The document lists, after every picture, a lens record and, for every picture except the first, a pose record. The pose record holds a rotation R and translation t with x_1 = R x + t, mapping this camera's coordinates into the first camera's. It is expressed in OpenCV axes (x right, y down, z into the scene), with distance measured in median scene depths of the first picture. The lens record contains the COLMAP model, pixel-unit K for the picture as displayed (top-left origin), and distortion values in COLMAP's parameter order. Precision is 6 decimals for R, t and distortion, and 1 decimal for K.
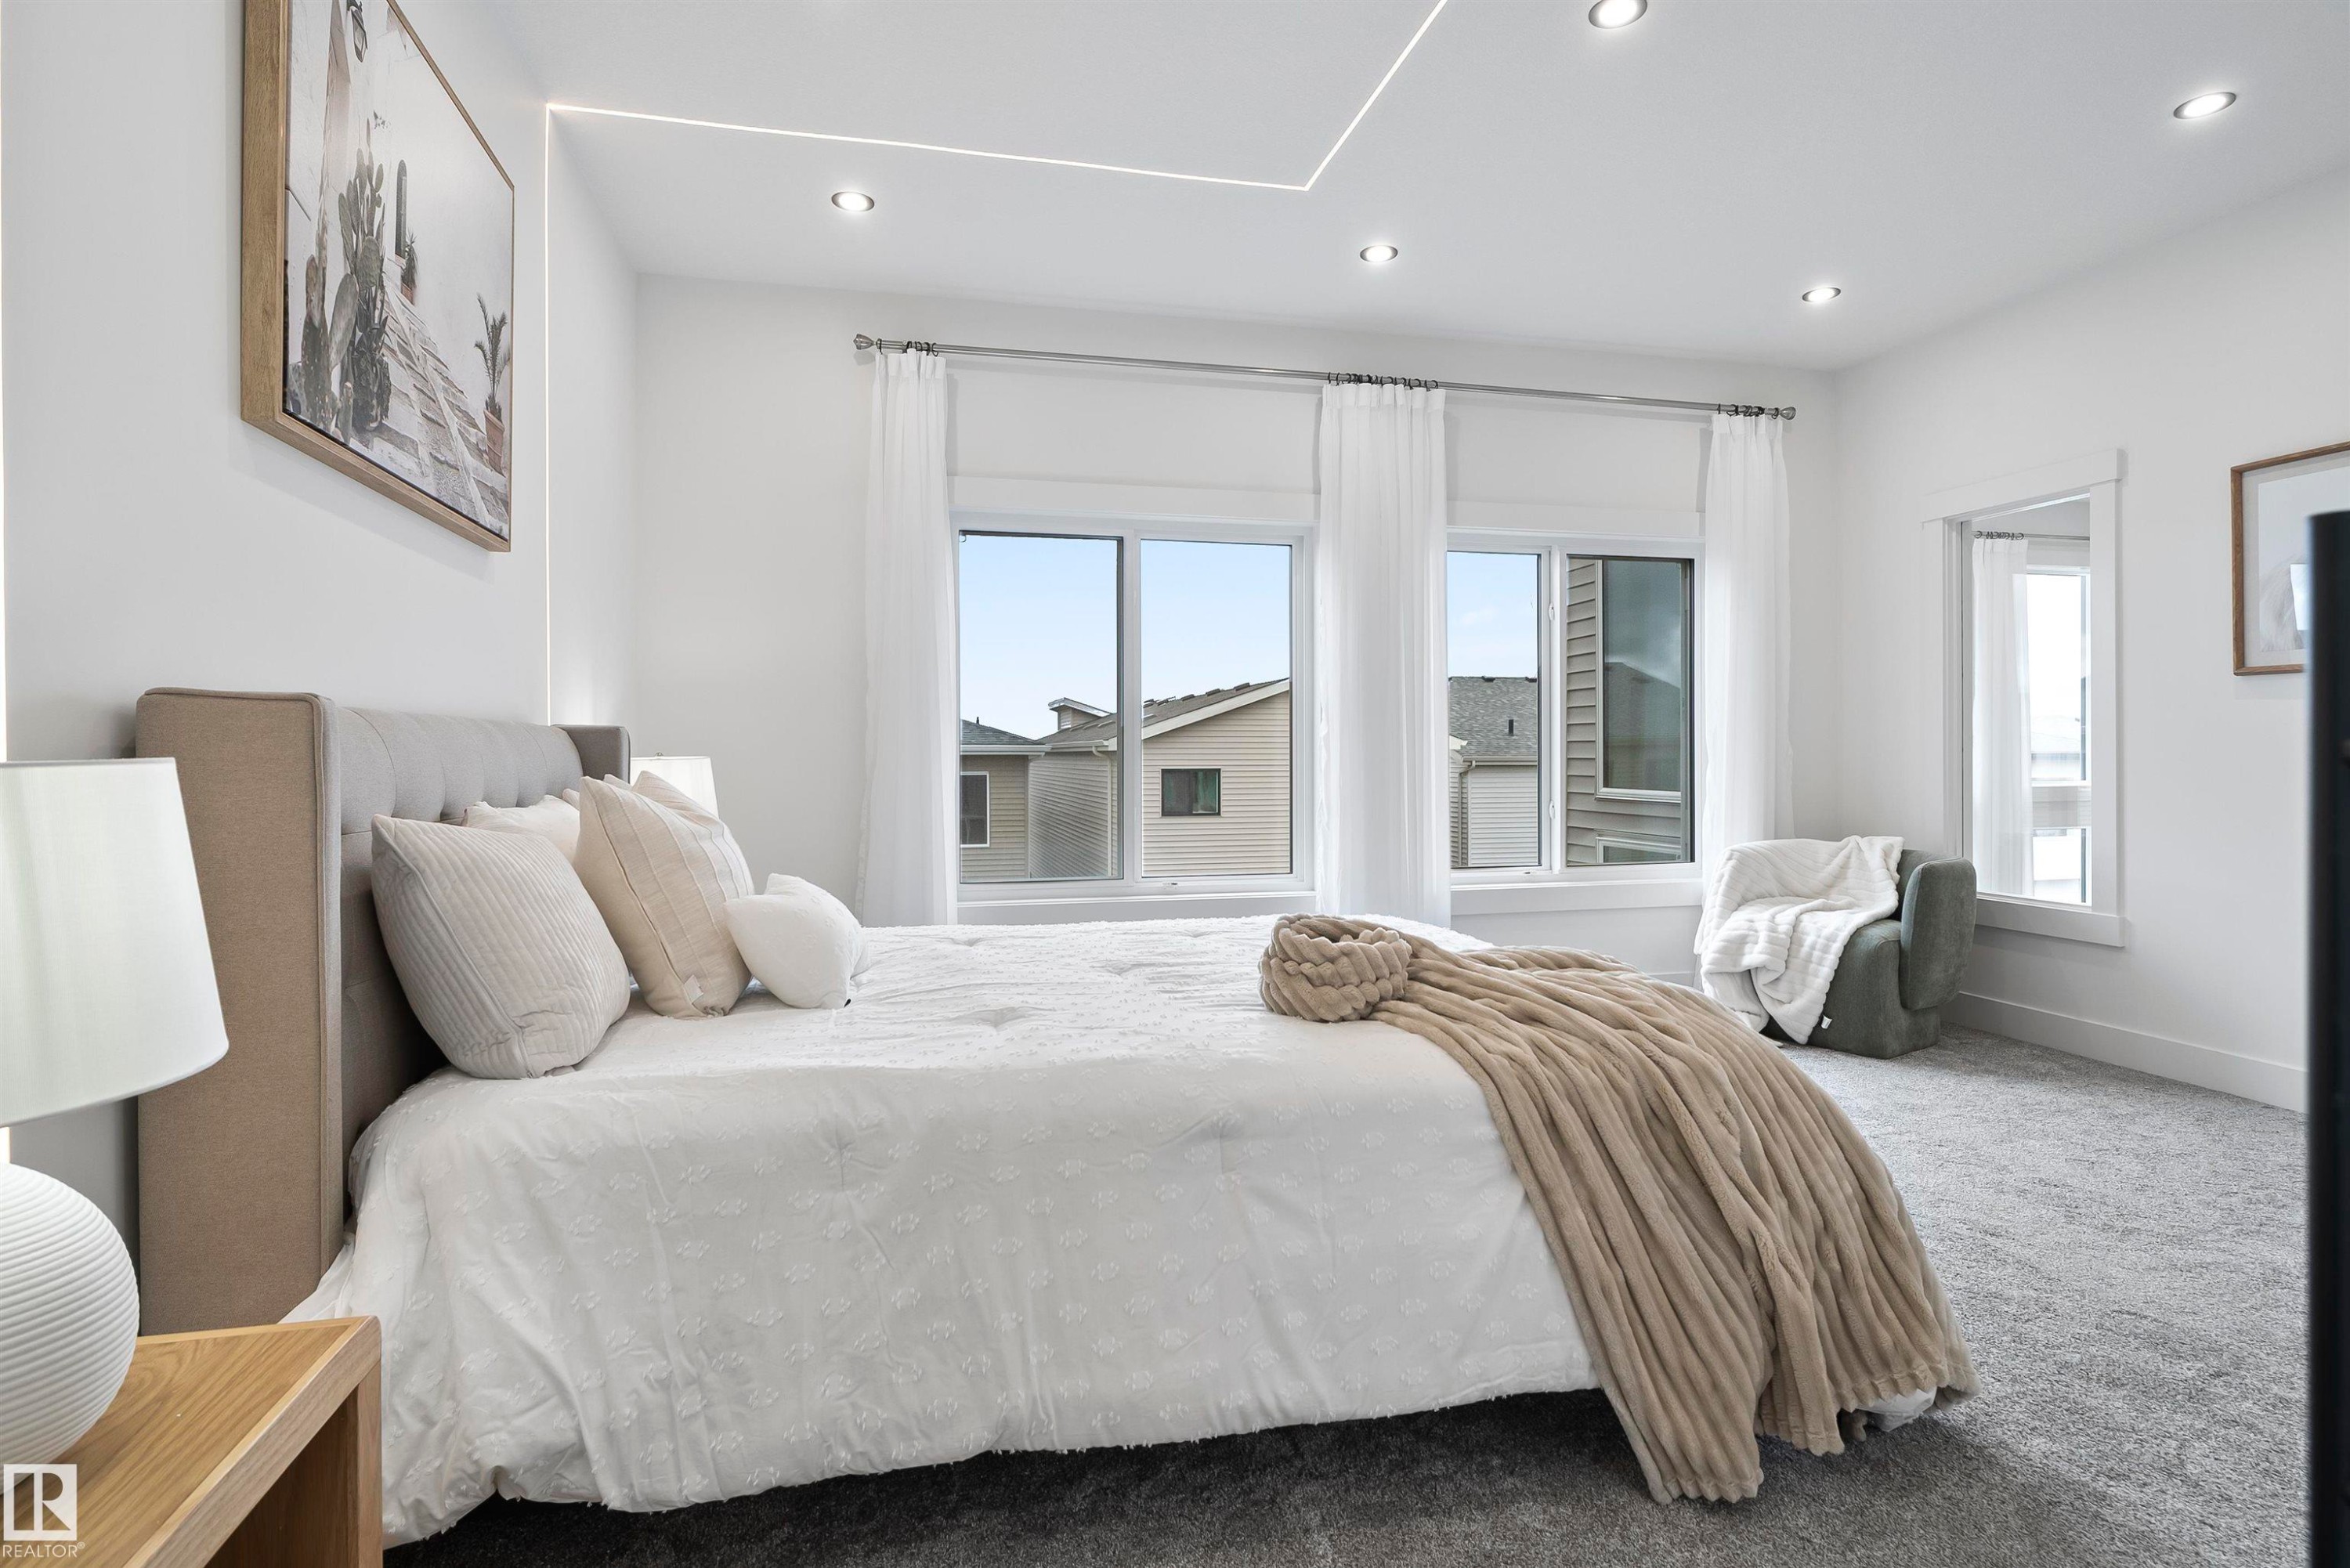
lens RADIAL K [[1228.0, 0, 1208.1], [0, 1228.0, 746.9], [0, 0, 1]] dist [-0.003156, 0.000424]
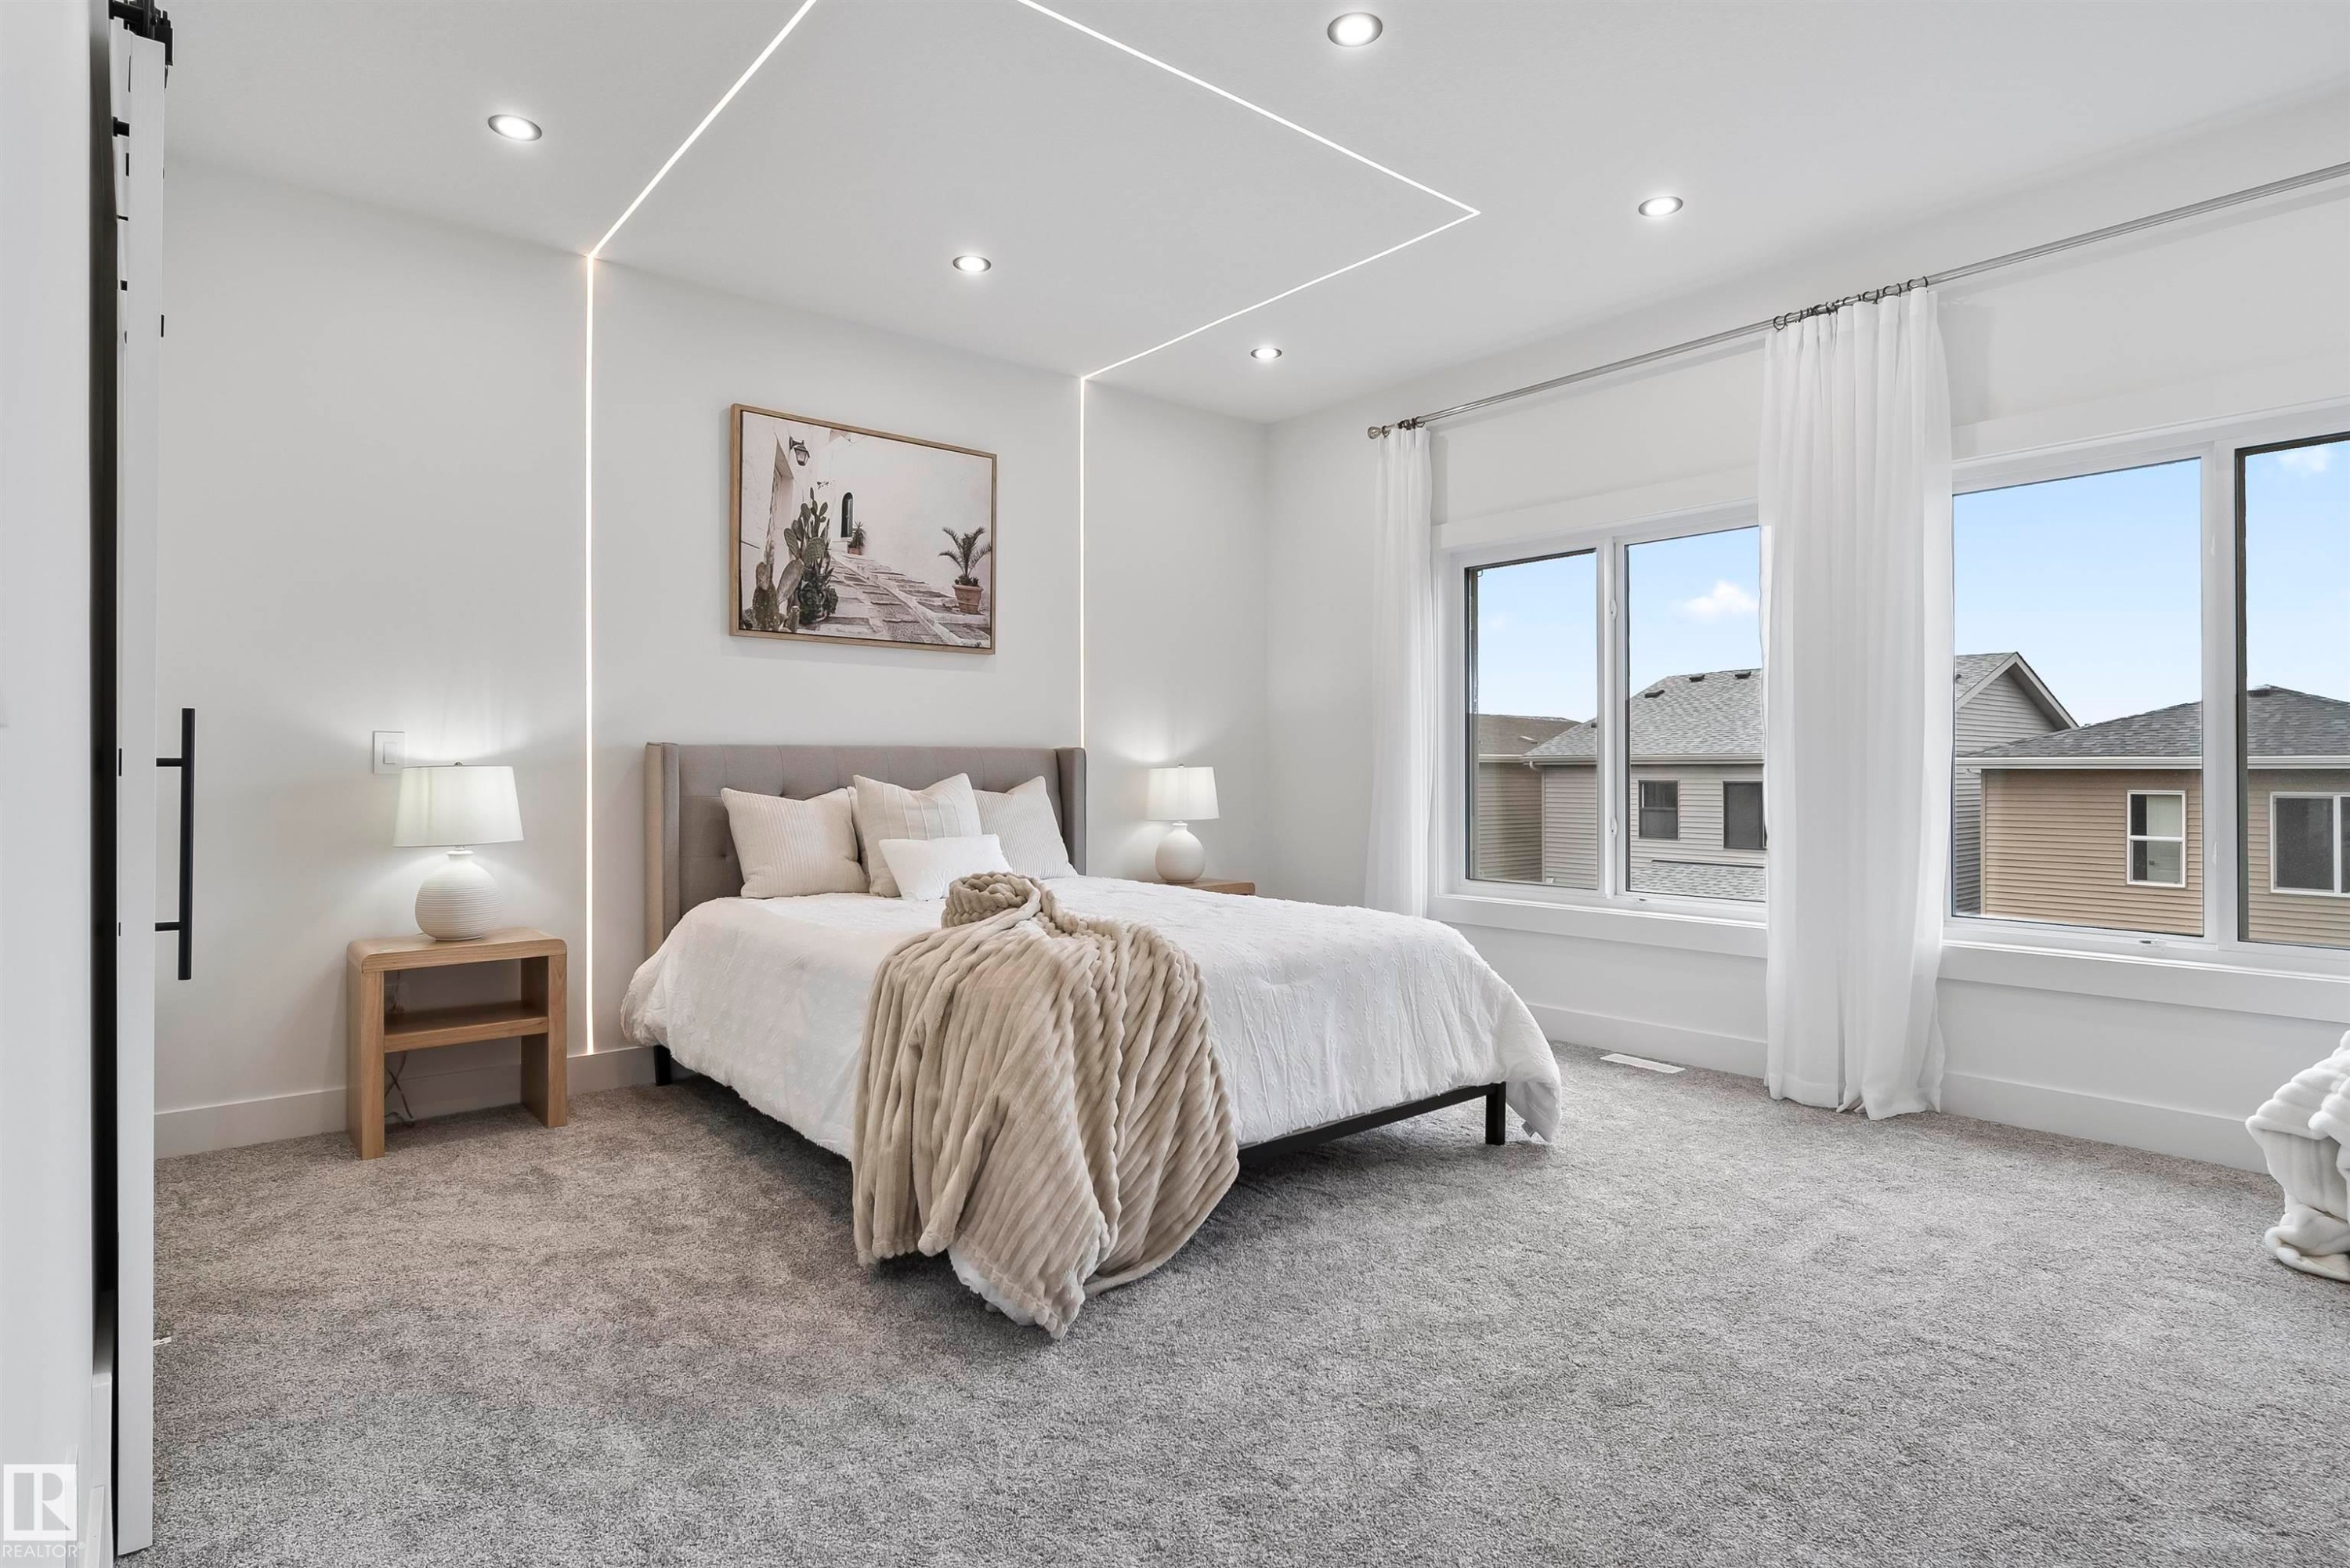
lens RADIAL K [[1228.0, 0, 1157.7], [0, 1228.0, 762.7], [0, 0, 1]] dist [-0.003156, 0.000424]
pose [[0.444886, -0.003137, -0.895582, 1.593646], [0.008603, 0.999963, 0.000772, 0.004980], [0.895546, -0.008048, 0.444896, 0.539056]]
